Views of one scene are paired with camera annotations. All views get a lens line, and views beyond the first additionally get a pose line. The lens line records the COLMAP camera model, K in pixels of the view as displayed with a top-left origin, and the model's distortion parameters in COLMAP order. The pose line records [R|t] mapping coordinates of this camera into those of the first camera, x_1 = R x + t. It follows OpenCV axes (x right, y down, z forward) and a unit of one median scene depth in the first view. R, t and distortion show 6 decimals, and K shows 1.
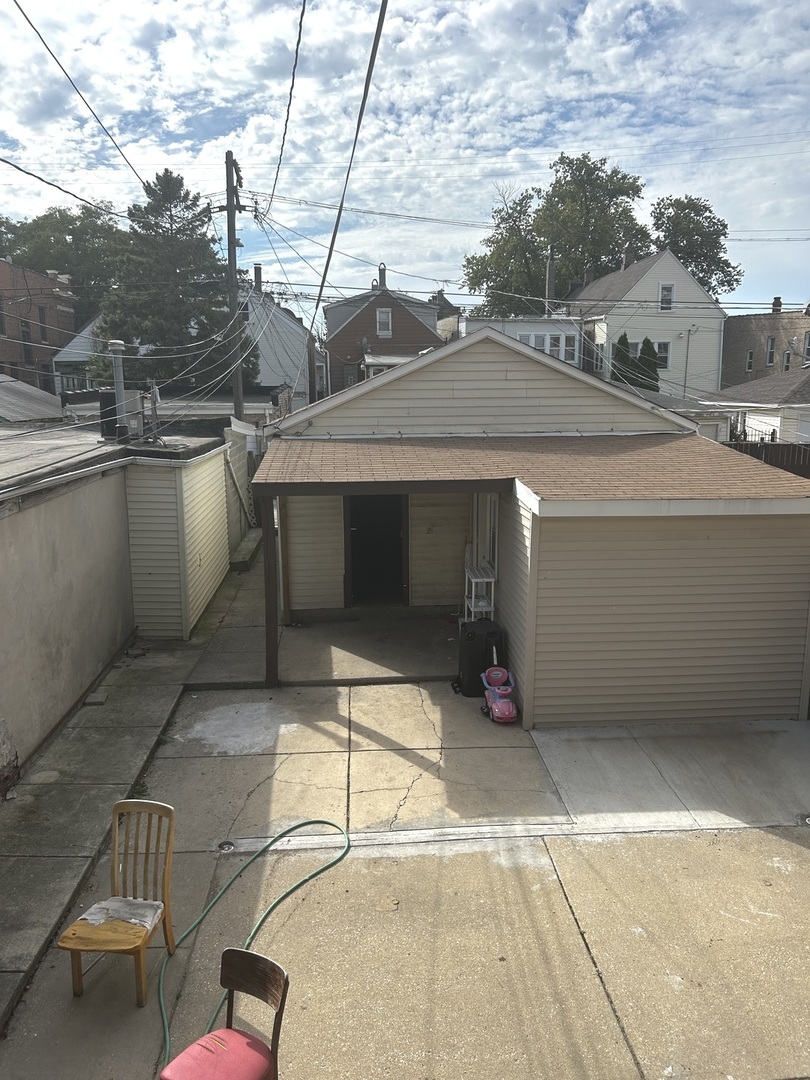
lens RADIAL K [[817.9, 0, 404.7], [0, 817.9, 536.7], [0, 0, 1]] dist [0.029269, -0.031364]
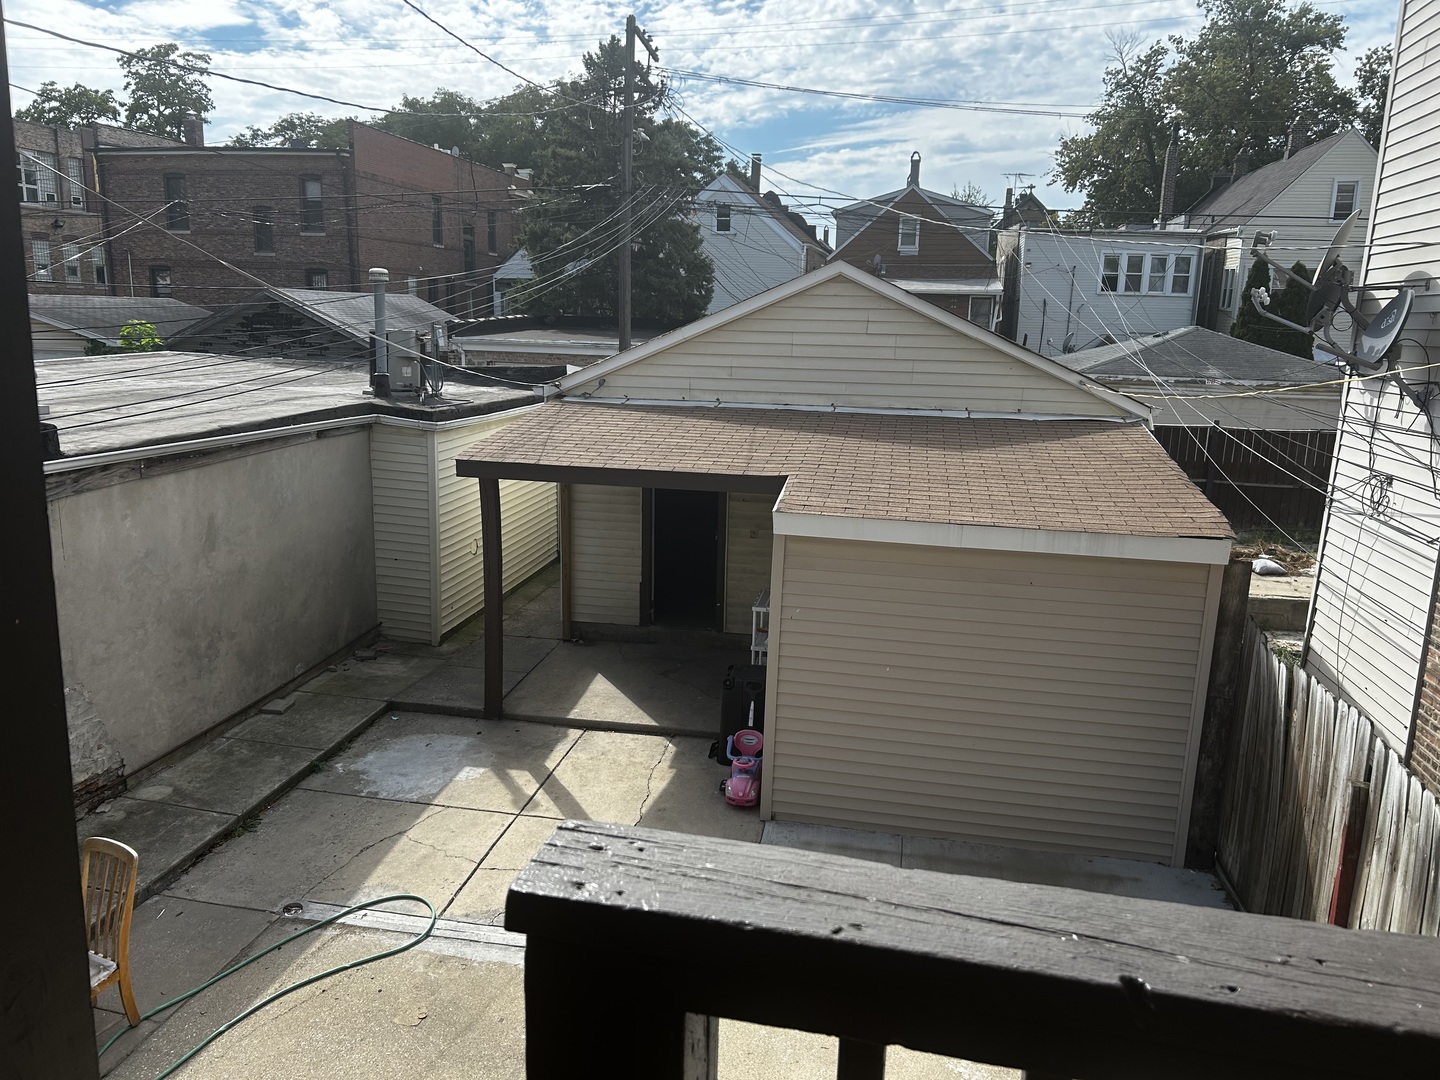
lens RADIAL K [[1090.5, 0, 705.8], [0, 1090.5, 540.7], [0, 0, 1]] dist [0.029269, -0.031364]
pose [[0.963636, 0.083437, -0.253859, 0.250046], [-0.077284, 0.996425, 0.034134, -0.033071], [0.255799, -0.013273, 0.966639, 0.034731]]
